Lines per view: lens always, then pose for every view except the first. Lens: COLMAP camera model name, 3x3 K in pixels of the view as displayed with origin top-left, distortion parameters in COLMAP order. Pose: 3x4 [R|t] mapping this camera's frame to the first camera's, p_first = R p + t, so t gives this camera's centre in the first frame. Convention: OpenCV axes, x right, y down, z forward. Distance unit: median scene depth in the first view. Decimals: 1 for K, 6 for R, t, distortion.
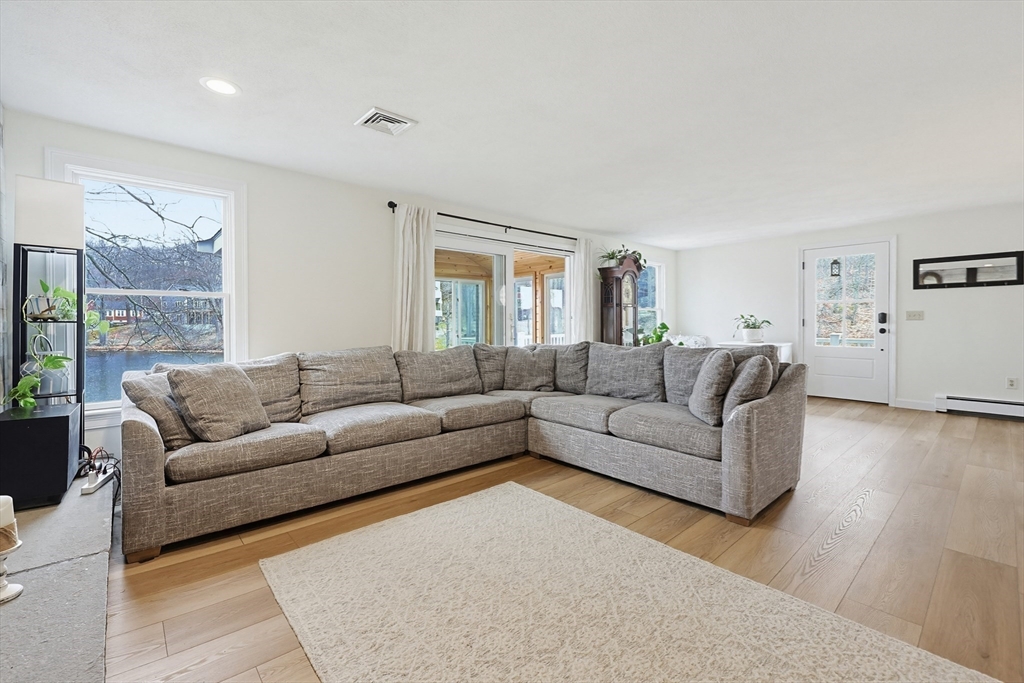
lens RADIAL K [[438.9, 0, 511.4], [0, 438.9, 323.9], [0, 0, 1]] dist [-0.000954, -0.000095]
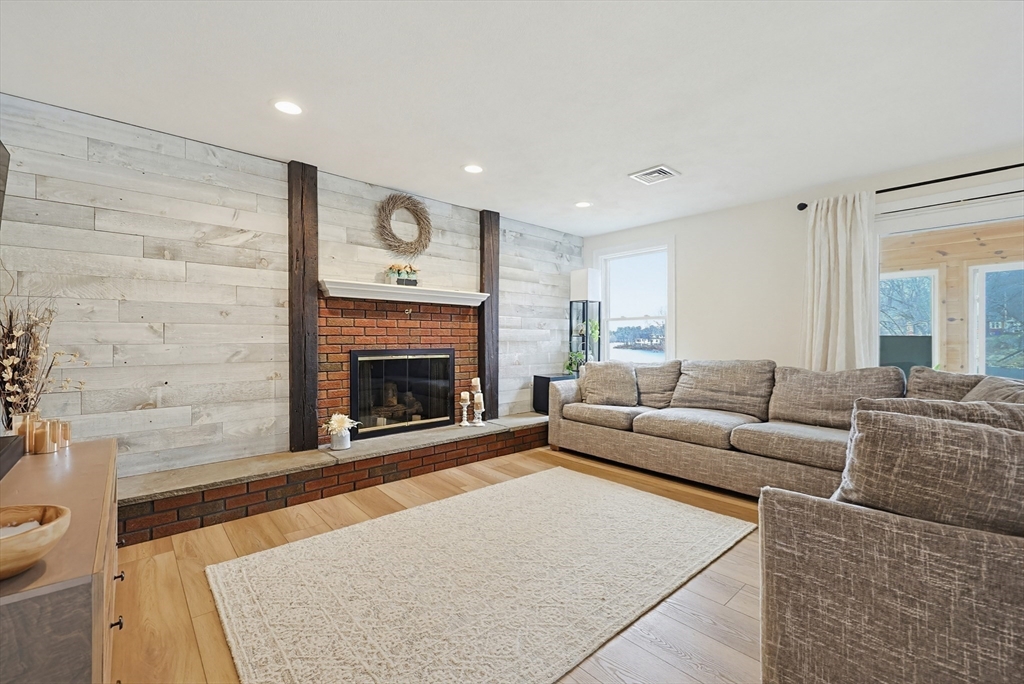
lens RADIAL K [[440.8, 0, 515.2], [0, 440.8, 334.8], [0, 0, 1]] dist [-0.000692, -0.000137]
pose [[0.017272, -0.002797, -0.999847, 0.948867], [-0.004189, 0.999987, -0.002870, -0.000583], [0.999842, 0.004238, 0.017260, 0.593544]]
